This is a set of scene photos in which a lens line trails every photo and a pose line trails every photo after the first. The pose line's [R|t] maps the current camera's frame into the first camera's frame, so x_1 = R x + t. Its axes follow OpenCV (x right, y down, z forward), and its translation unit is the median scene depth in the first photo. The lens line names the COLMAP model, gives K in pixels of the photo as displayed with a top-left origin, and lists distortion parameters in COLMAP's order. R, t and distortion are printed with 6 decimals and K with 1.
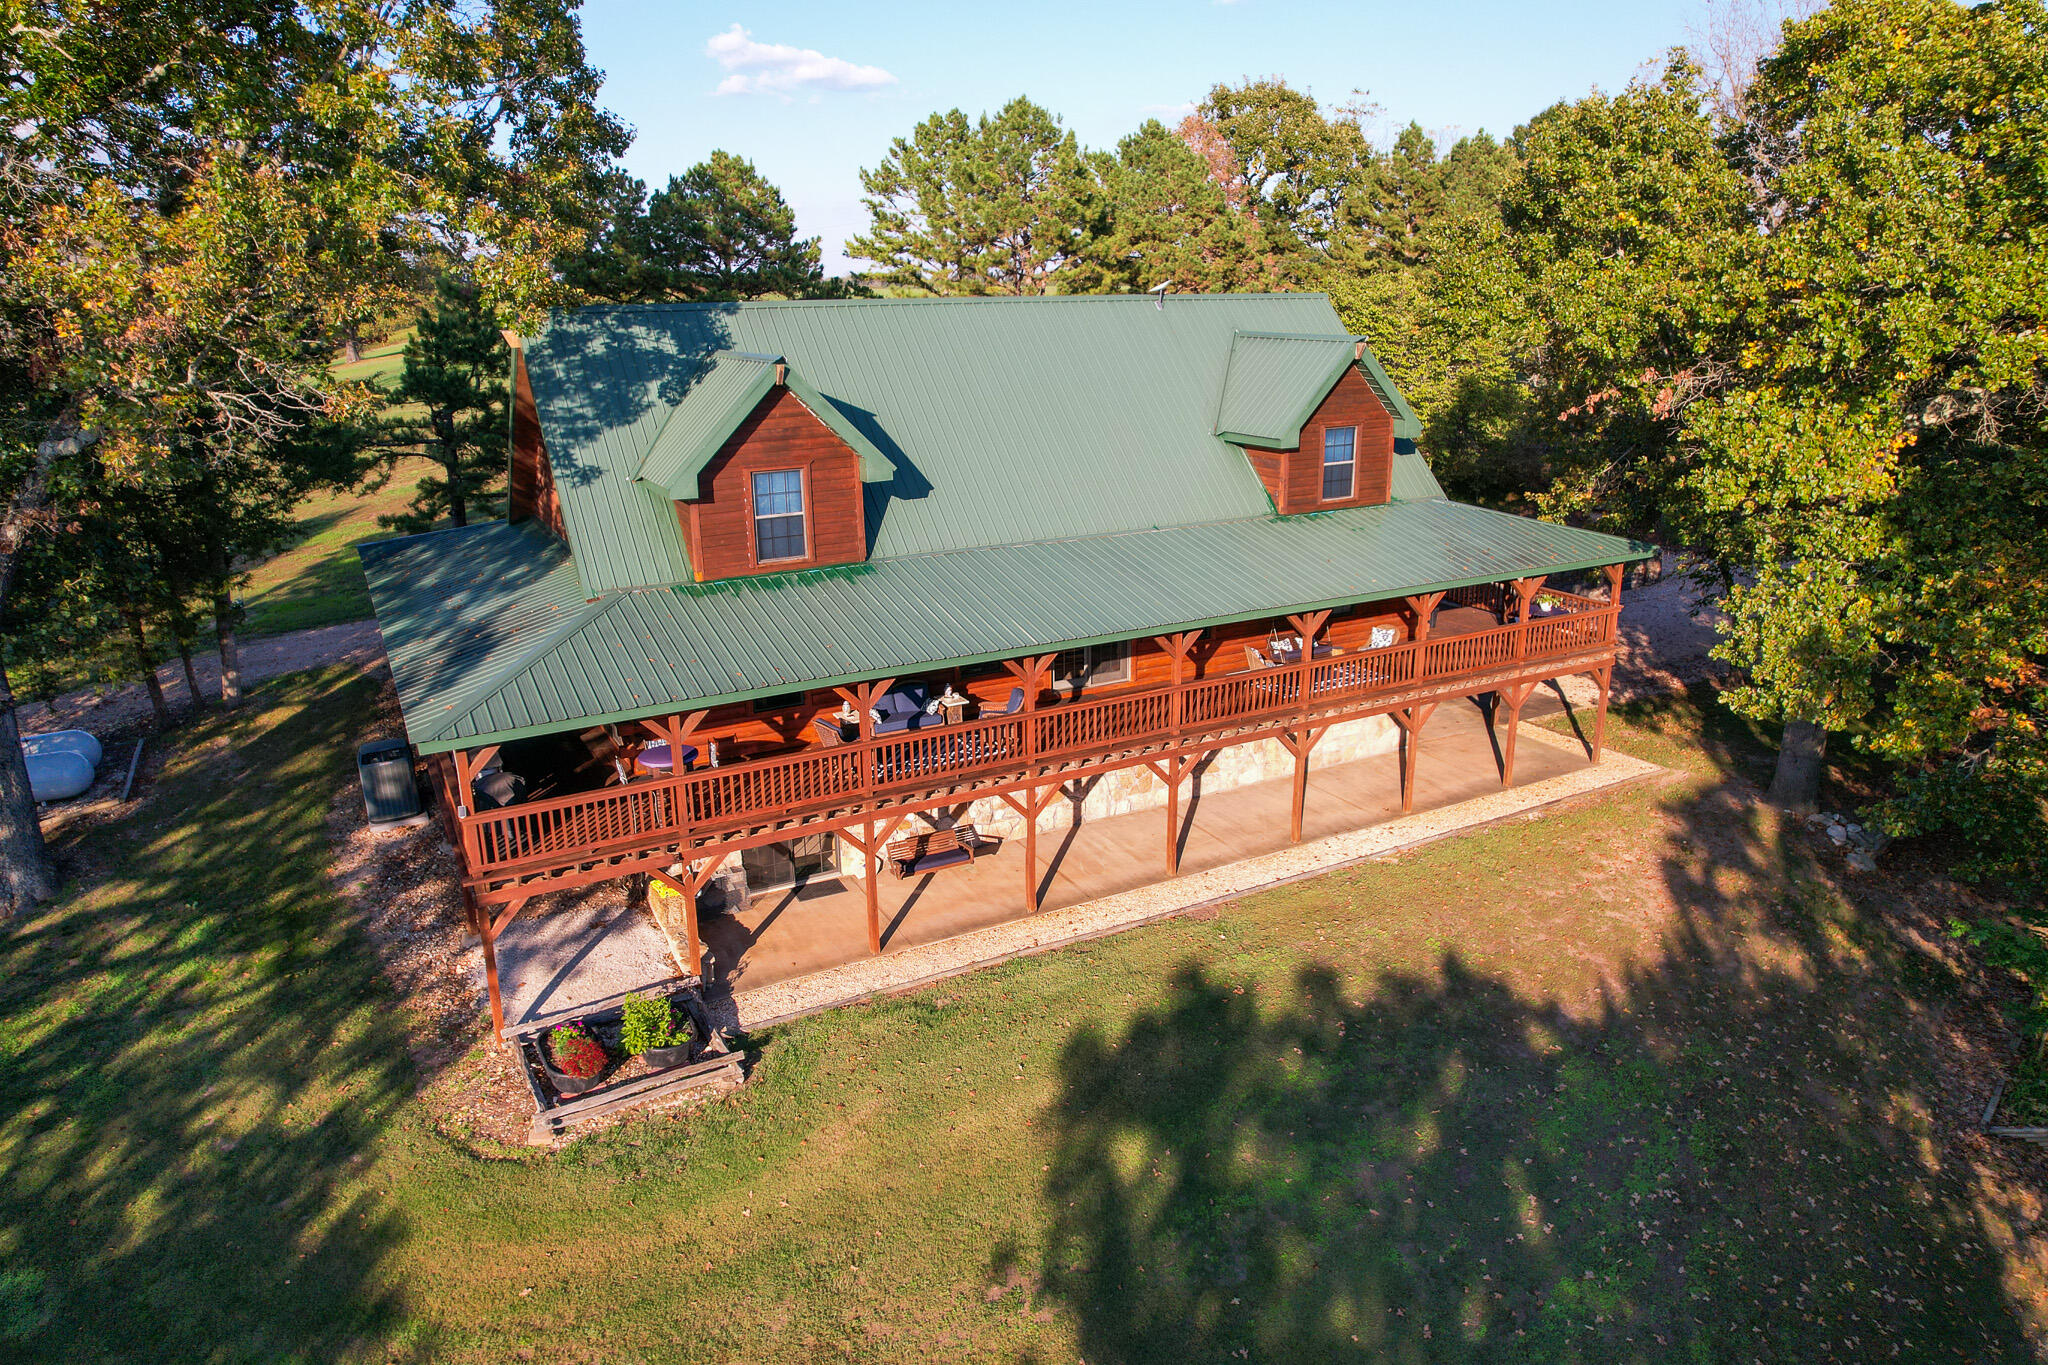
lens RADIAL K [[1362.2, 0, 1024.0], [0, 1362.2, 682.5], [0, 0, 1]] dist [-0.081342, 0.080246]
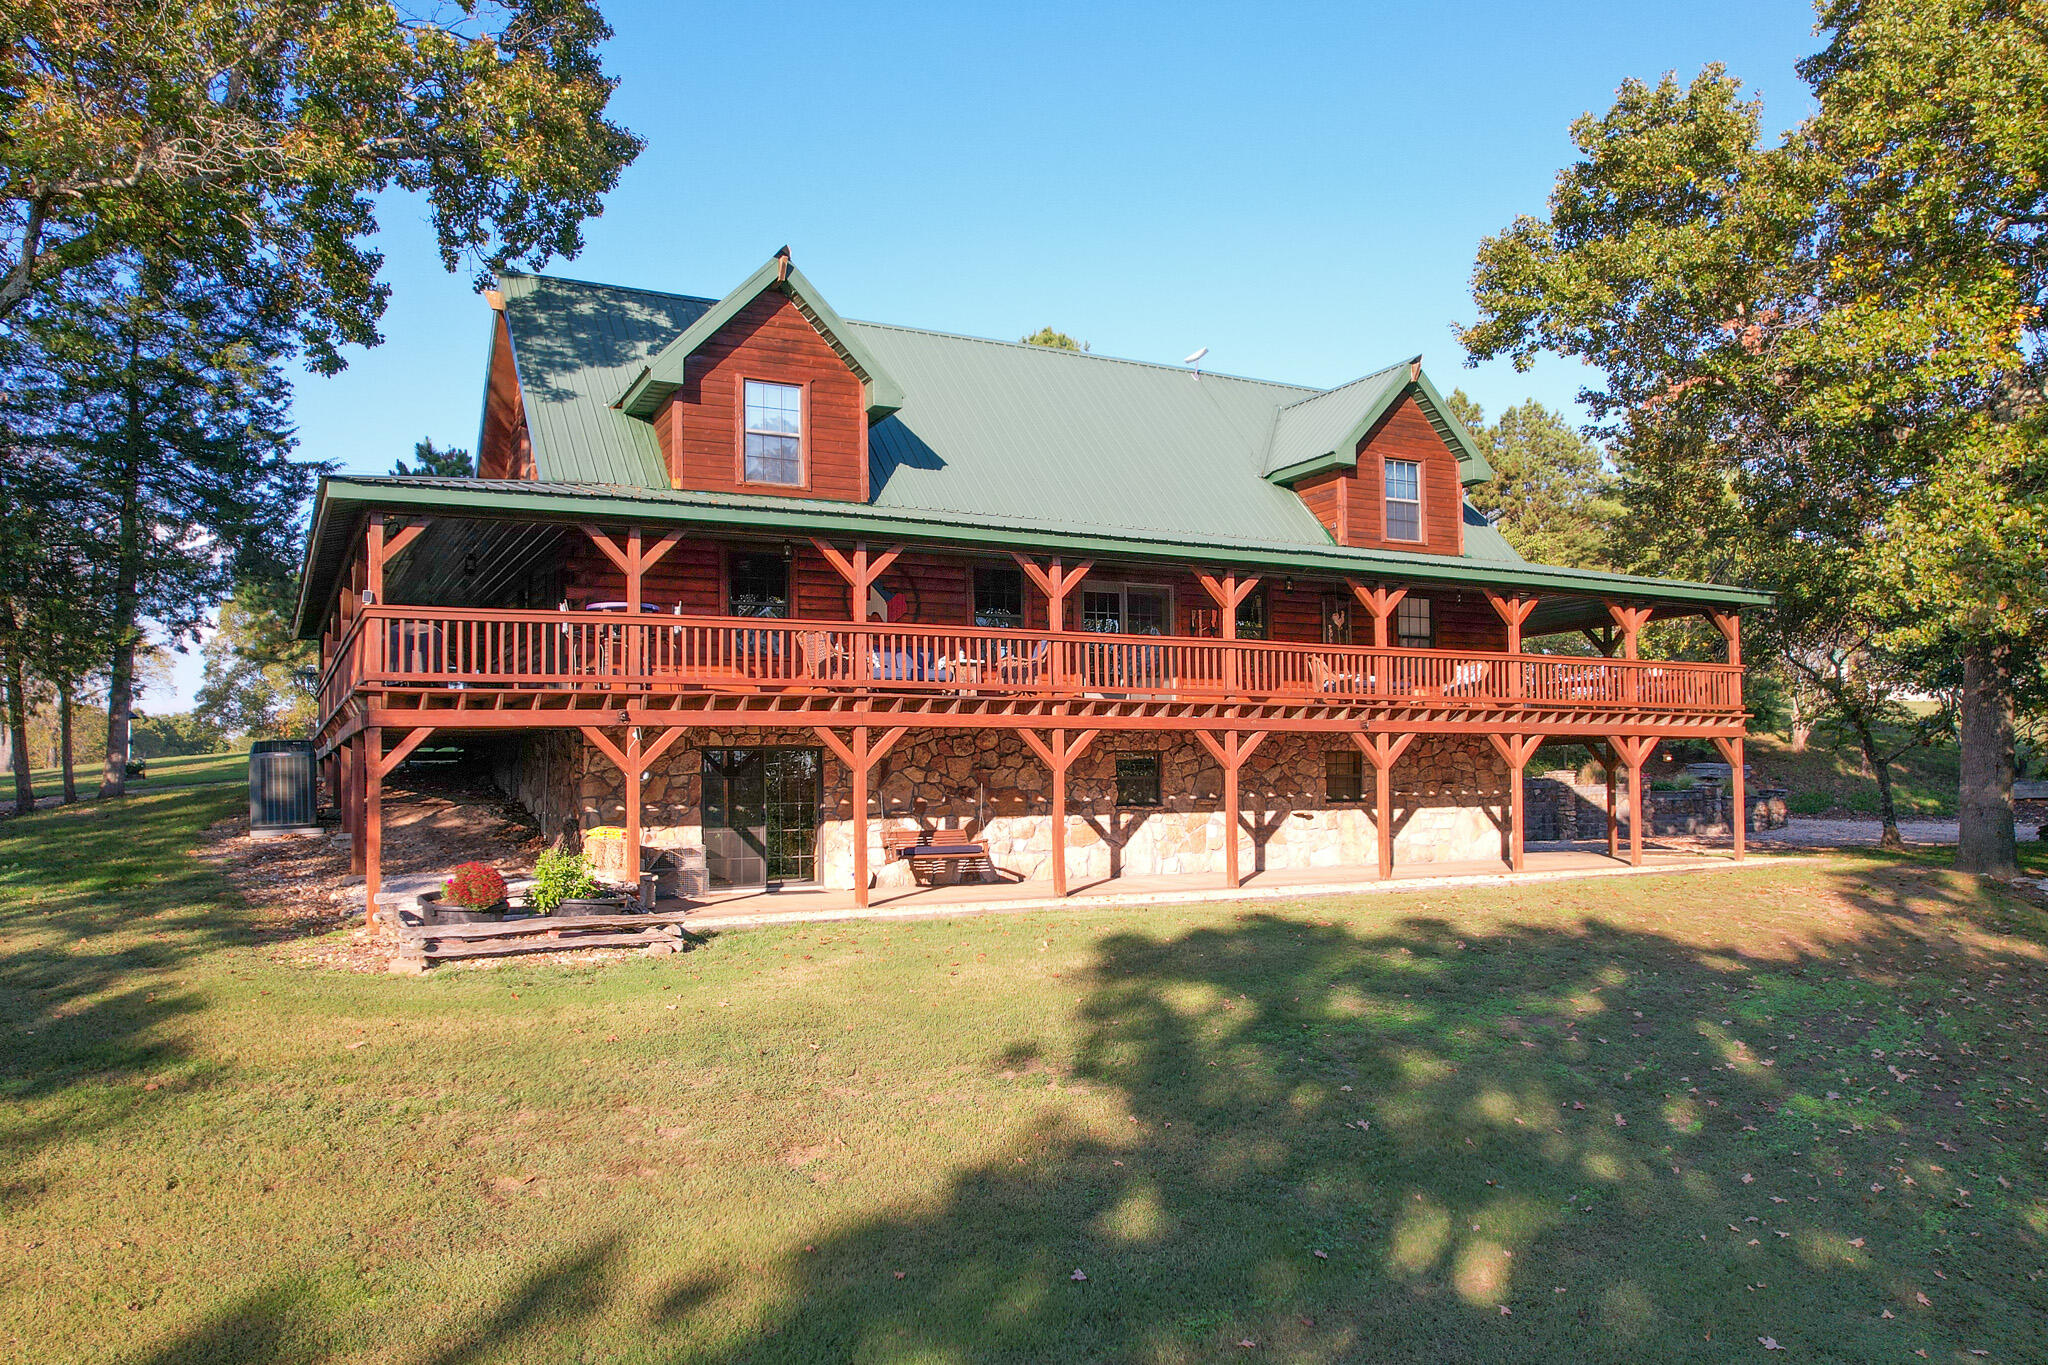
lens RADIAL K [[1536.2, 0, 1055.5], [0, 1536.2, 729.4], [0, 0, 1]] dist [-0.086077, 0.099725]
pose [[0.999995, -0.002579, 0.001937, 0.001654], [0.003074, 0.944044, -0.329805, 0.387884], [-0.000978, 0.329809, 0.944047, 0.123134]]
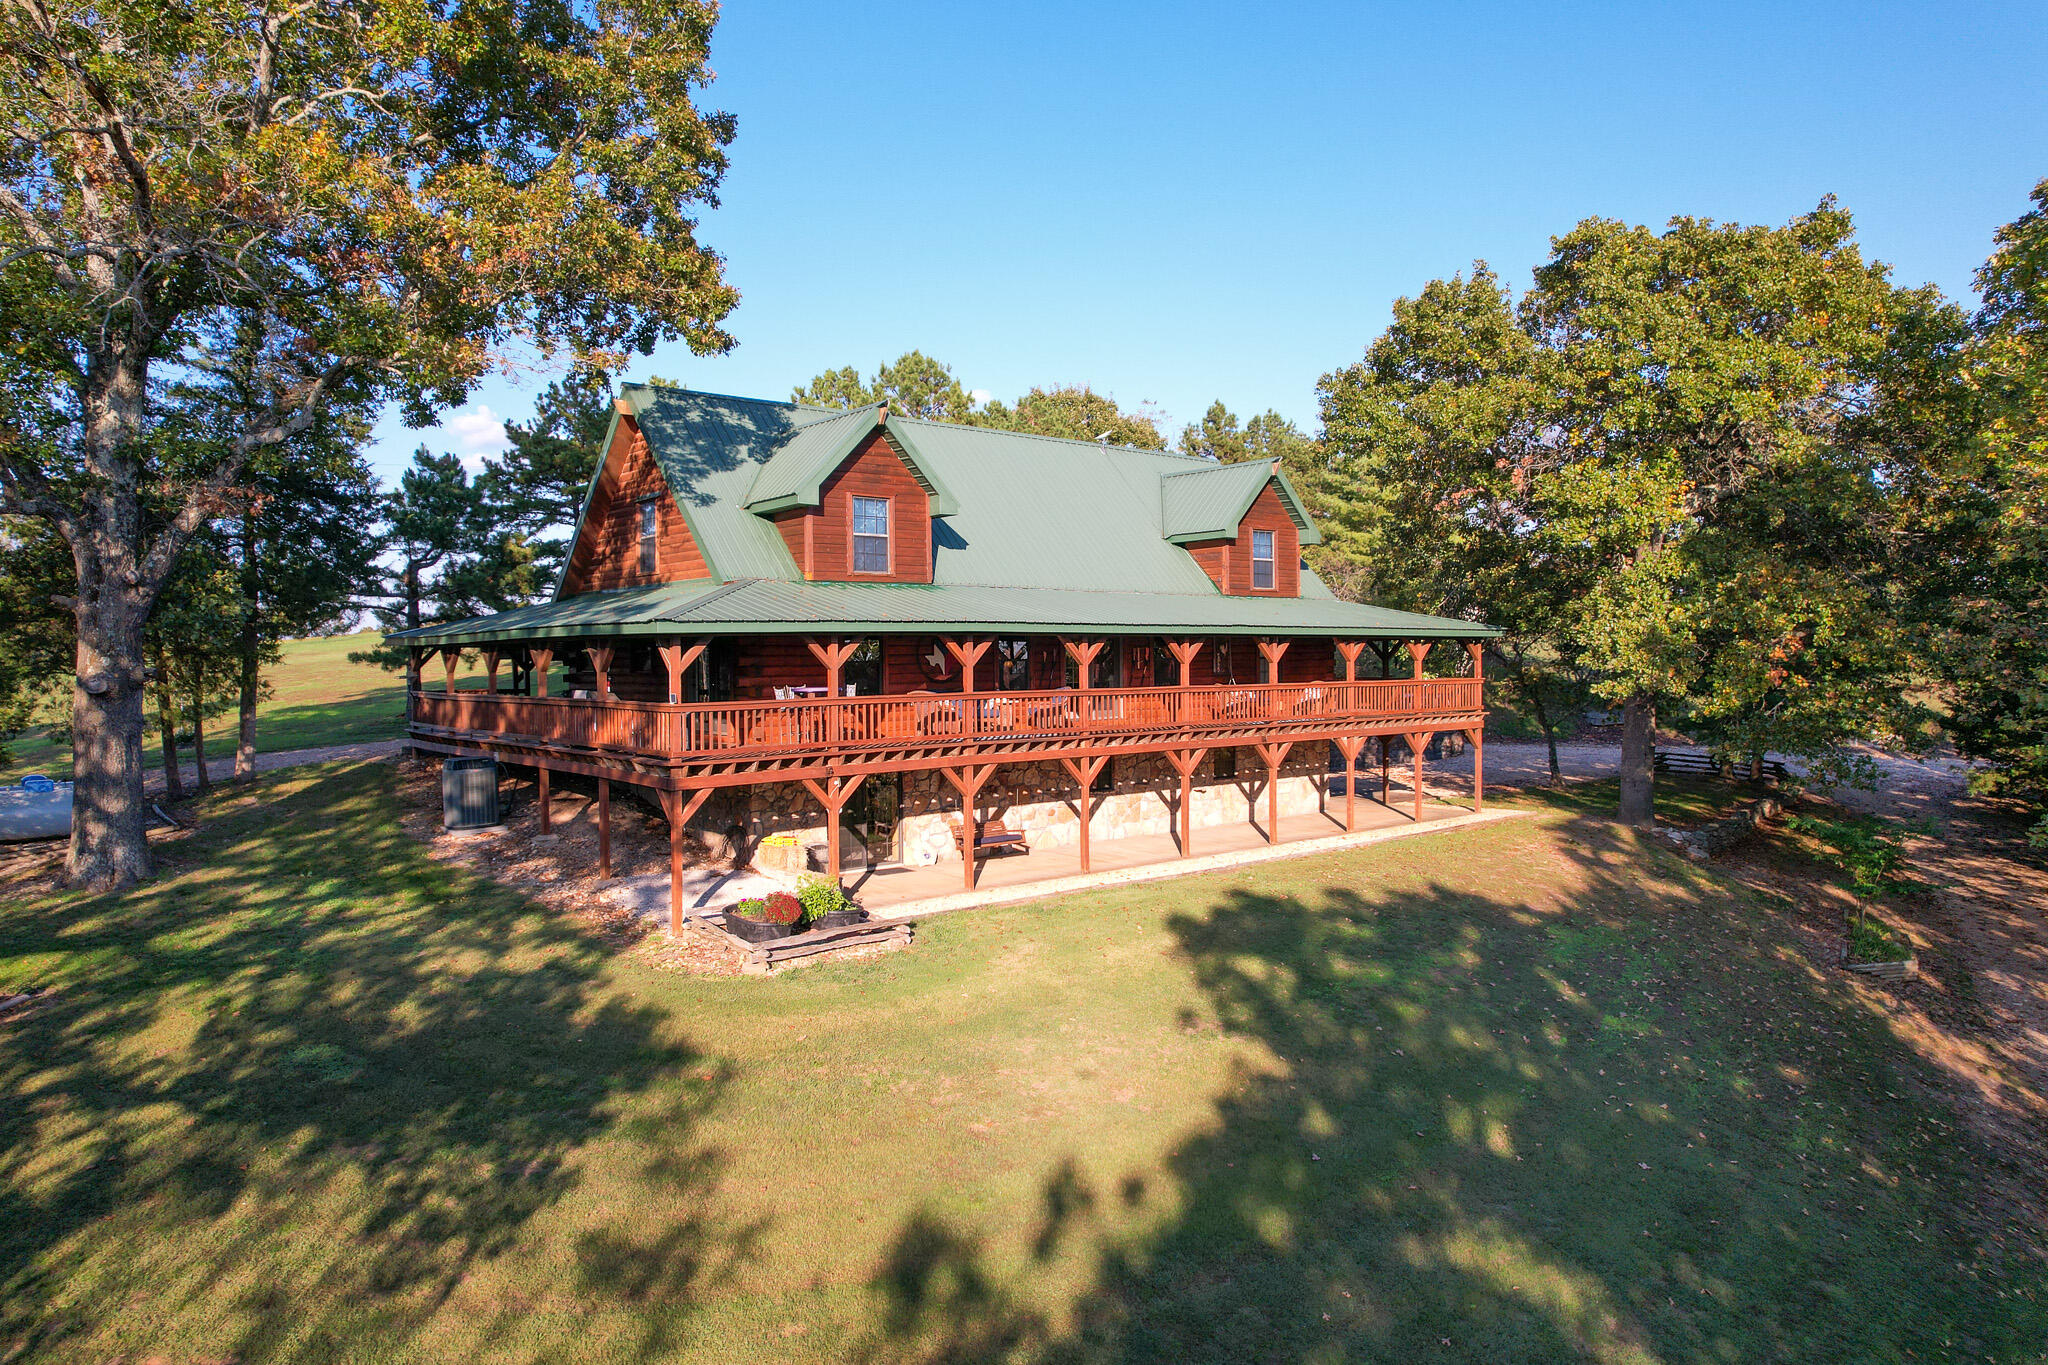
lens RADIAL K [[1374.6, 0, 1040.2], [0, 1374.6, 648.9], [0, 0, 1]] dist [-0.055379, 0.002032]
pose [[0.977855, 0.004928, 0.209225, -0.287073], [0.056749, 0.956024, -0.287745, 0.332667], [-0.201442, 0.293246, 0.934574, -0.140886]]
